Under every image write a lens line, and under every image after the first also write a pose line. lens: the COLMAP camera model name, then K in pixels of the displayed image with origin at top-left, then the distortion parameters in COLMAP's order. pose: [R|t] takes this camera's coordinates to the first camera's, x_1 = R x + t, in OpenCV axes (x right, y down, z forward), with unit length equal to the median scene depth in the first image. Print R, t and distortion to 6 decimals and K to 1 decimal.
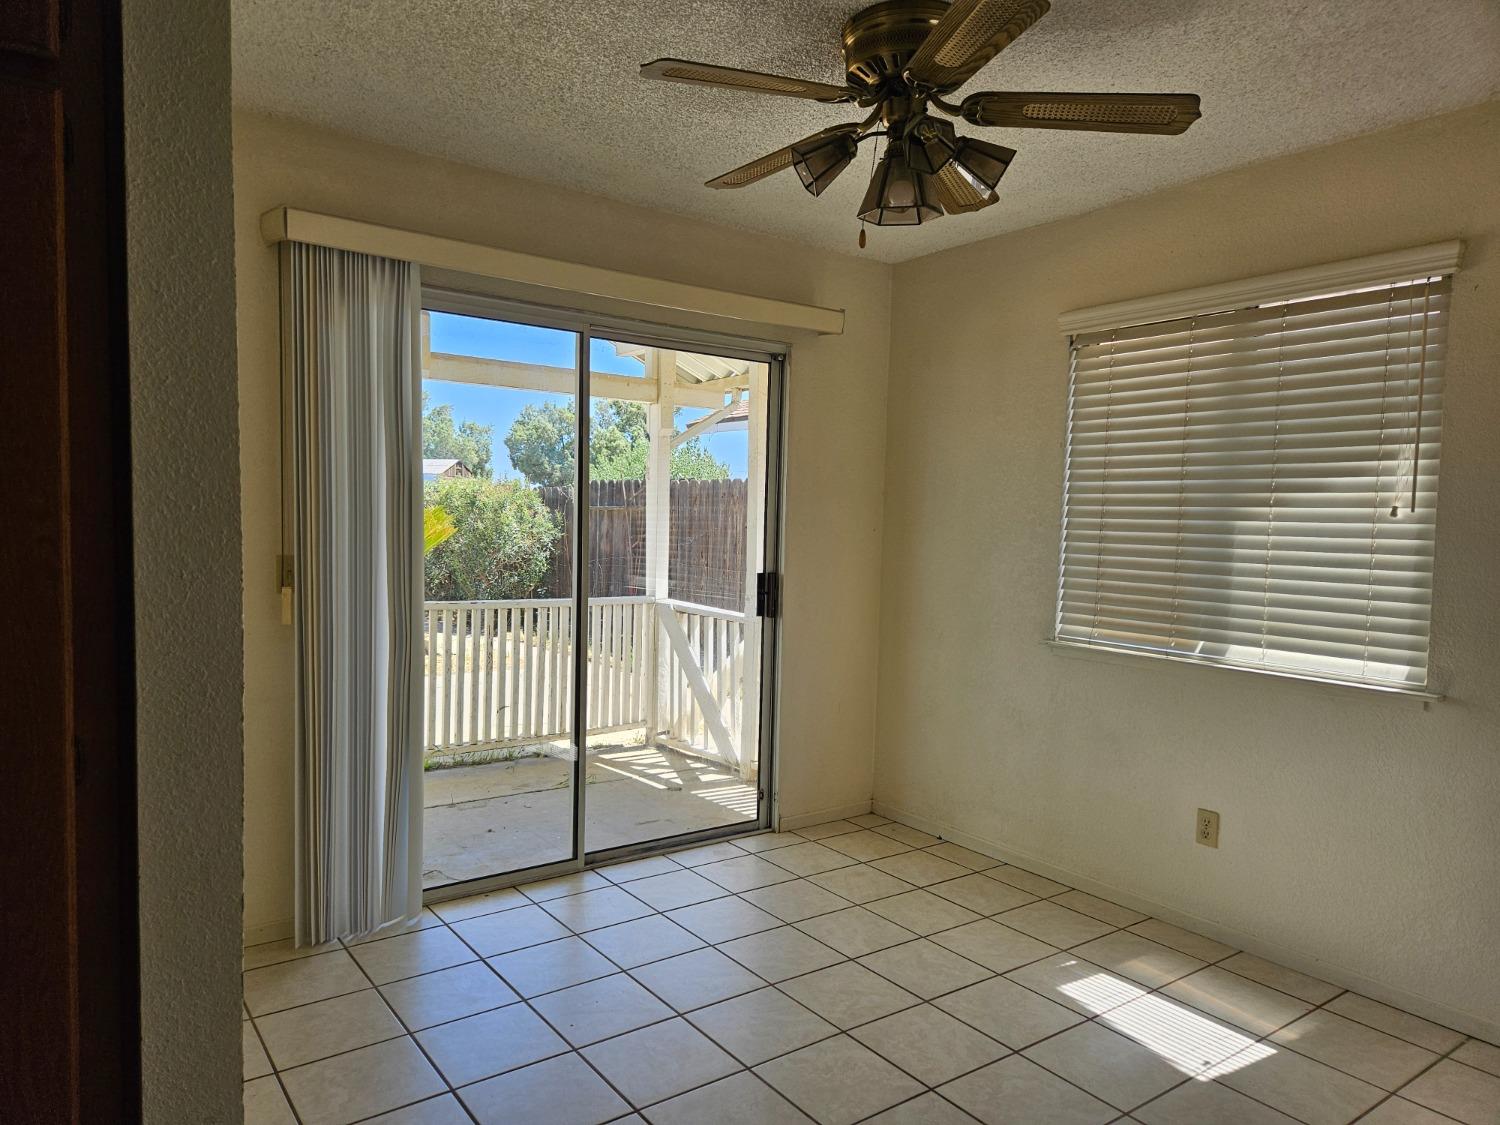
lens RADIAL K [[1000.0, 0, 750.0], [0, 1000.0, 562.5], [0, 0, 1]] dist [0.068099, -0.059573]
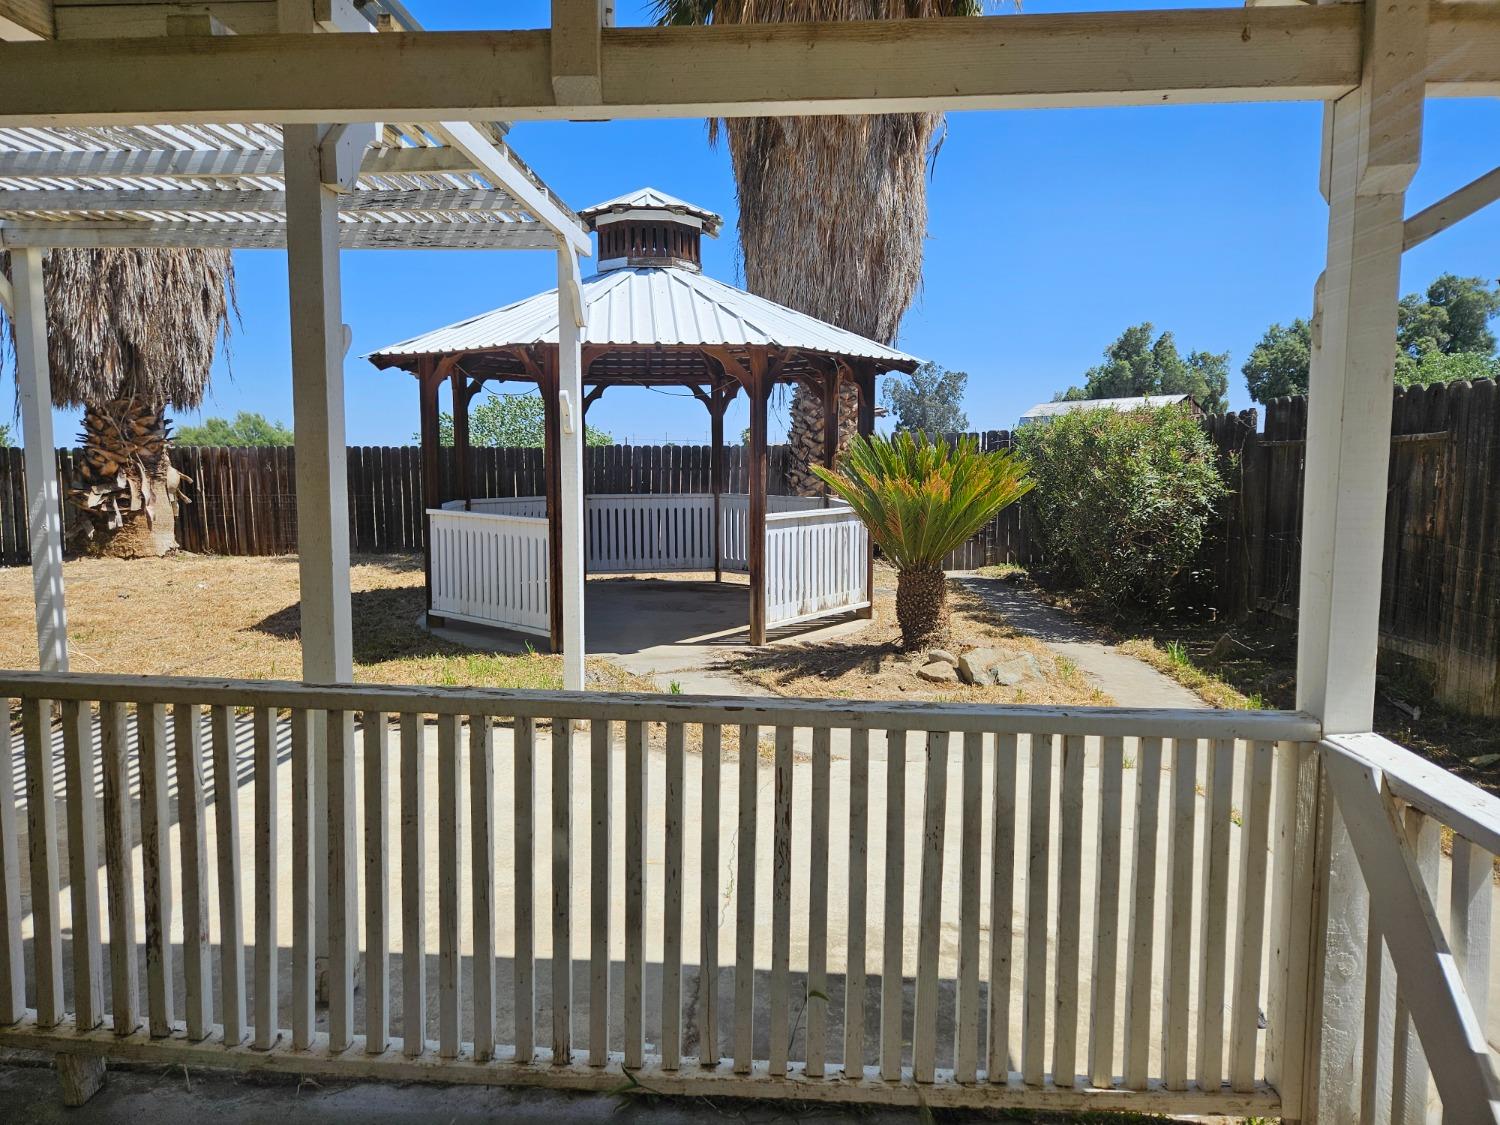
lens RADIAL K [[995.9, 0, 753.2], [0, 995.9, 547.5], [0, 0, 1]] dist [0.068461, -0.057132]
pose [[0.767764, 0.046551, -0.639039, -0.015909], [-0.018405, 0.998548, 0.050627, -0.017607], [0.640468, -0.027109, 0.767506, 0.326721]]
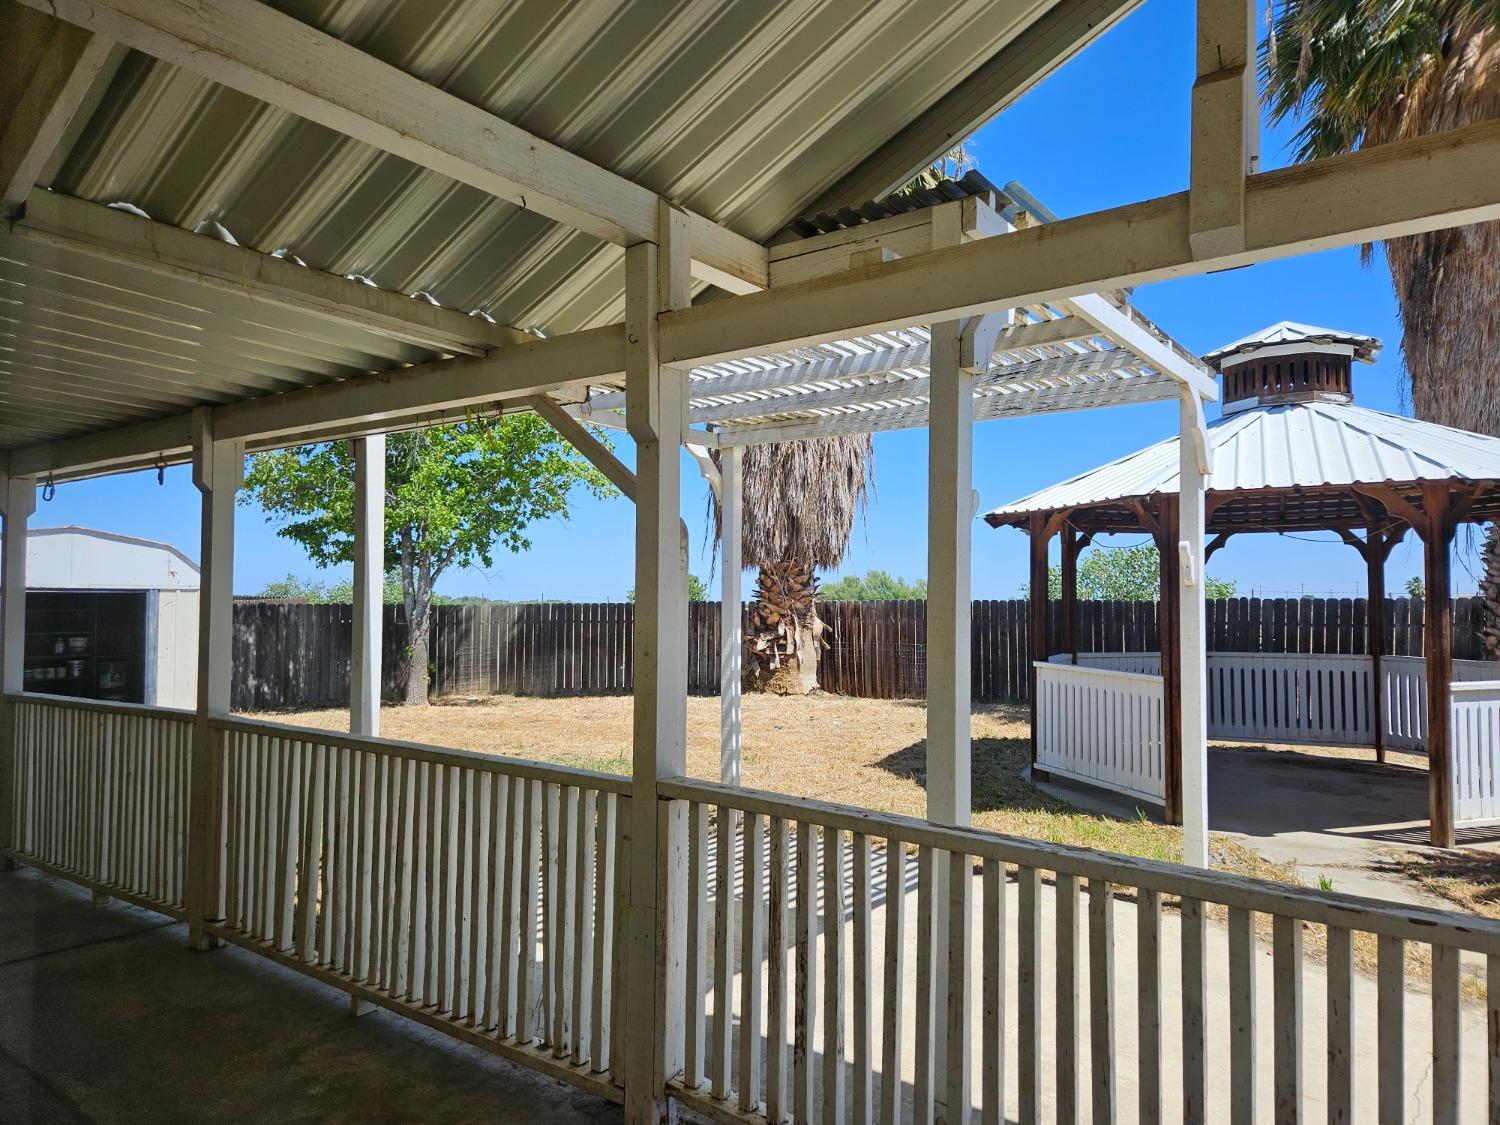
lens RADIAL K [[1000.0, 0, 750.0], [0, 1000.0, 562.5], [0, 0, 1]] dist [0.068099, -0.059573]
pose [[0.290693, -0.053038, -0.955345, -0.009018], [-0.041920, 0.996798, -0.068094, -0.018392], [0.955898, 0.059842, 0.287539, 0.264309]]
